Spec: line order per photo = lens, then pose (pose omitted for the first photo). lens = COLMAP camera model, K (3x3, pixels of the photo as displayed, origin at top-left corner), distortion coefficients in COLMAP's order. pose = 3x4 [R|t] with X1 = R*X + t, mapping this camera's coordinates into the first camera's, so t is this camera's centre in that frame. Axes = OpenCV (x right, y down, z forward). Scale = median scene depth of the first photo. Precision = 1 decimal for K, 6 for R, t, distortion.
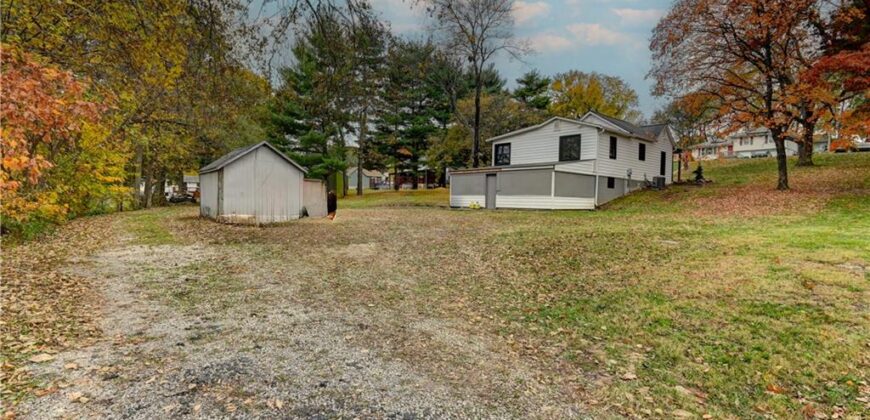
lens RADIAL K [[432.4, 0, 435.0], [0, 432.4, 210.0], [0, 0, 1]] dist [0.001779, -0.000059]
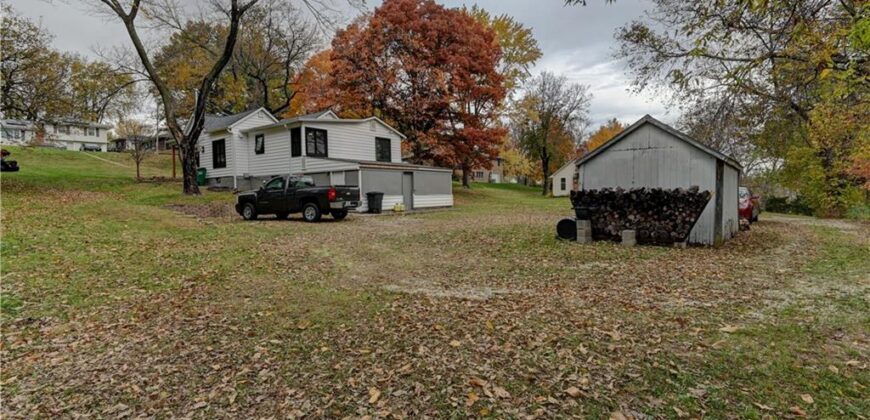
lens RADIAL K [[432.4, 0, 435.0], [0, 432.4, 210.0], [0, 0, 1]] dist [0.001779, -0.000059]
pose [[-0.192647, -0.040771, 0.980421, -0.761614], [0.025098, 0.998605, 0.046459, -0.041702], [-0.980947, 0.033557, -0.191355, 1.079552]]
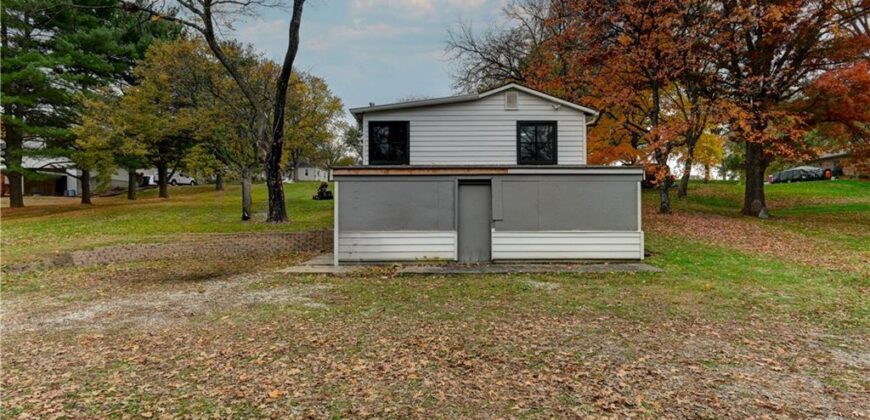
lens RADIAL K [[432.4, 0, 435.0], [0, 432.4, 210.0], [0, 0, 1]] dist [0.001779, -0.000059]
pose [[0.671283, 0.007210, 0.741166, -0.203138], [0.015521, 0.999597, -0.023782, -0.043049], [-0.741038, 0.027468, 0.670900, 0.716757]]
